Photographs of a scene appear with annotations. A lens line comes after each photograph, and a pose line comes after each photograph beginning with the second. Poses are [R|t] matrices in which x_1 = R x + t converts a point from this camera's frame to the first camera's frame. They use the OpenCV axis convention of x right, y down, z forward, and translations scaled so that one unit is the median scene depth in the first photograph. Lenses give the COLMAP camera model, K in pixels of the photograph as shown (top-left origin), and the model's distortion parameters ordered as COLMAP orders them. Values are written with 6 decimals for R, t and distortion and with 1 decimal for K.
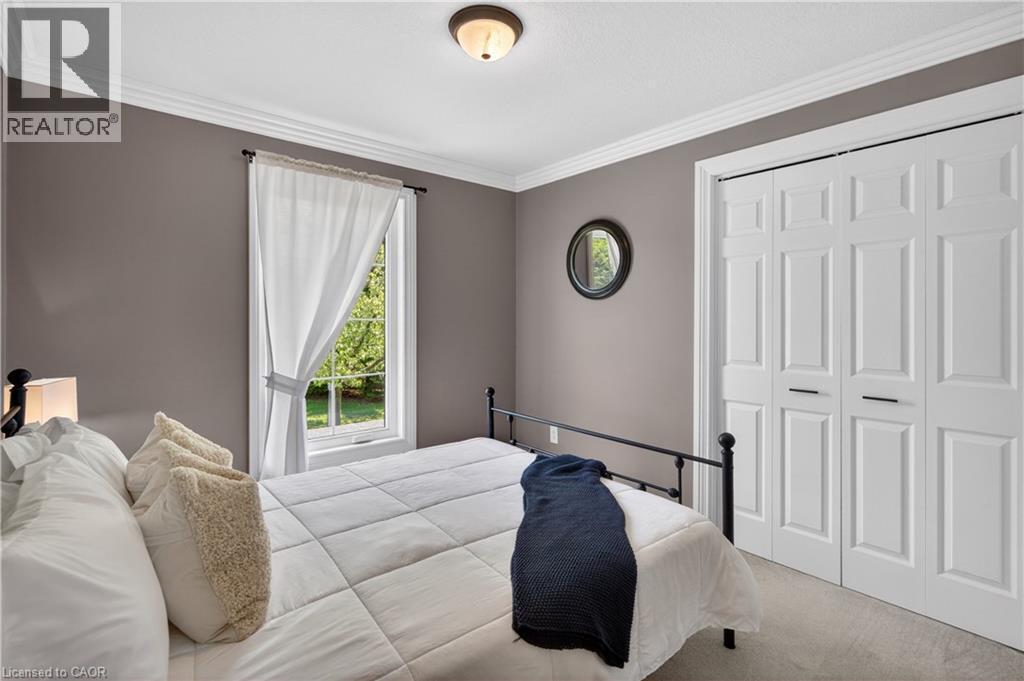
lens RADIAL K [[469.0, 0, 512.5], [0, 469.0, 331.4], [0, 0, 1]] dist [0.004553, -0.001550]
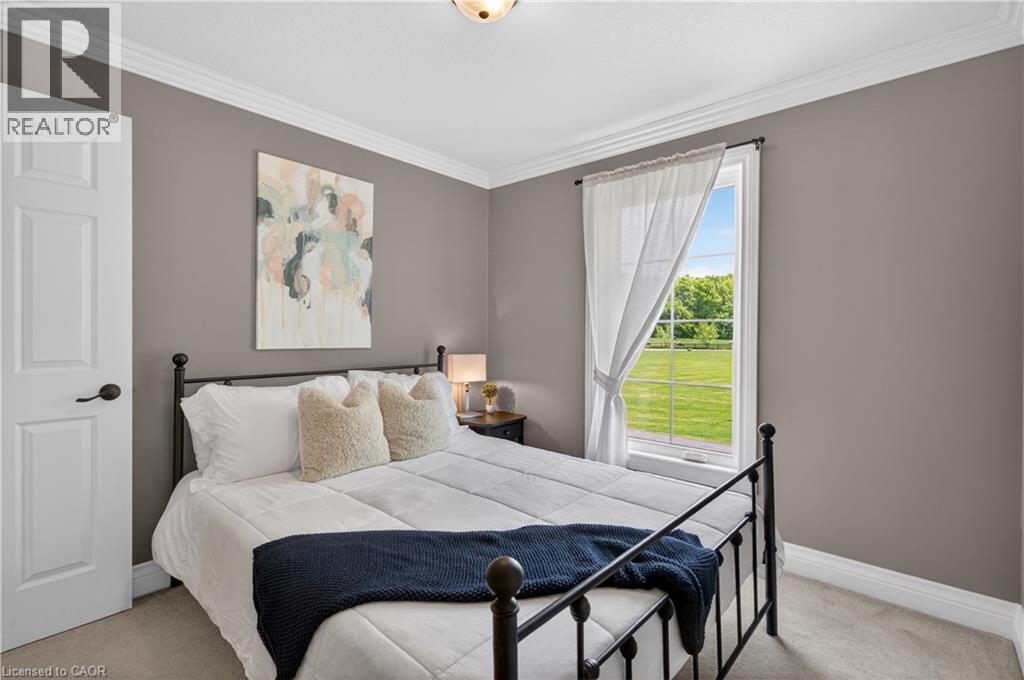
lens RADIAL K [[469.0, 0, 513.5], [0, 469.0, 331.8], [0, 0, 1]] dist [0.004553, -0.001550]
pose [[0.151182, 0.010948, -0.988445, 0.616216], [-0.021997, 0.999728, 0.007709, 0.000922], [0.988261, 0.020577, 0.151382, 0.658432]]
